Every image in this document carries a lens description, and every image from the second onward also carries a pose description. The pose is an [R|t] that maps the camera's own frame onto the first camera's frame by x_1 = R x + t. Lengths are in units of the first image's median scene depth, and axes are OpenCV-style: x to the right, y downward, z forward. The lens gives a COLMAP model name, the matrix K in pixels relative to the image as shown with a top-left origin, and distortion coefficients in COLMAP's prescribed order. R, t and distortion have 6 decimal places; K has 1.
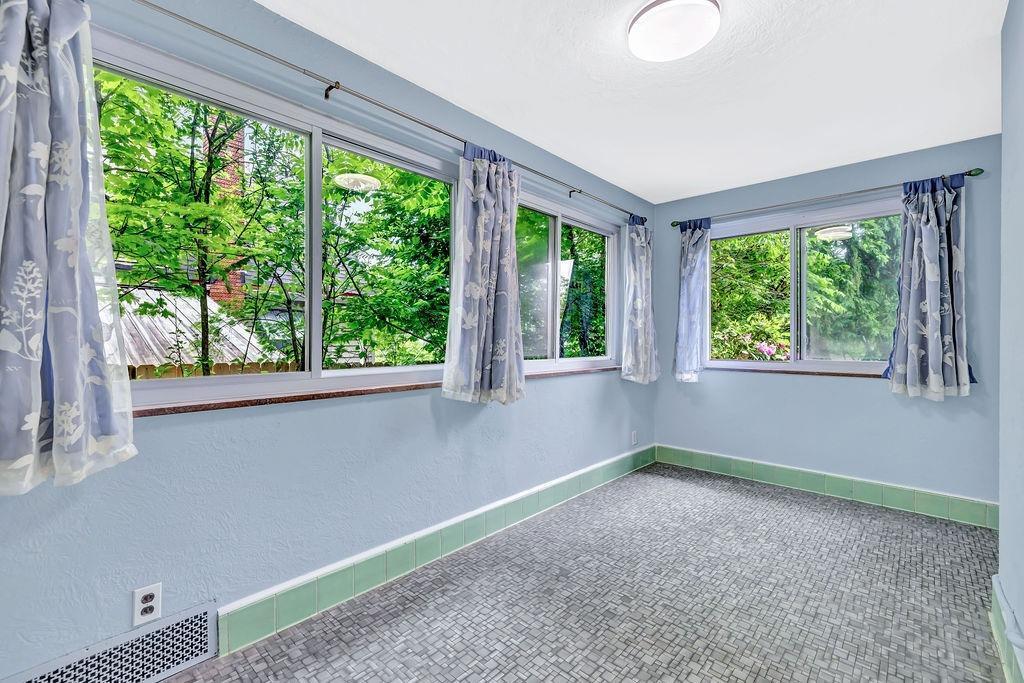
lens RADIAL K [[426.4, 0, 509.2], [0, 426.4, 340.0], [0, 0, 1]] dist [0.001935, -0.000477]
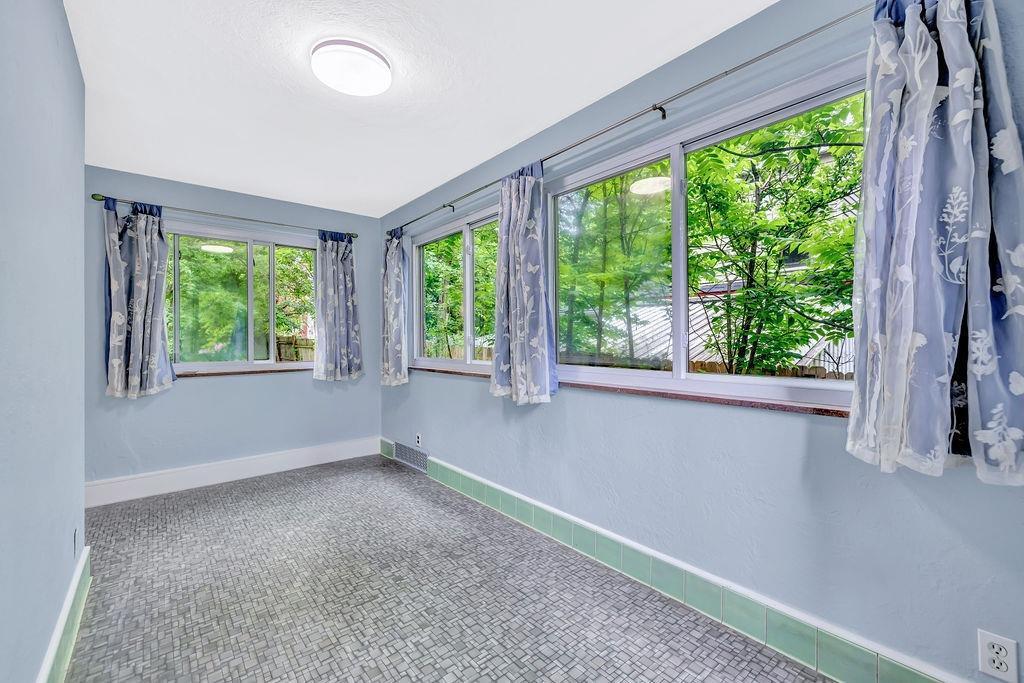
lens RADIAL K [[426.4, 0, 509.2], [0, 426.4, 340.0], [0, 0, 1]] dist [0.001935, -0.000477]
pose [[-0.112906, -0.002912, -0.993601, 1.235504], [0.002851, 0.999991, -0.003254, -0.002819], [0.993602, -0.003200, -0.112896, 1.304817]]
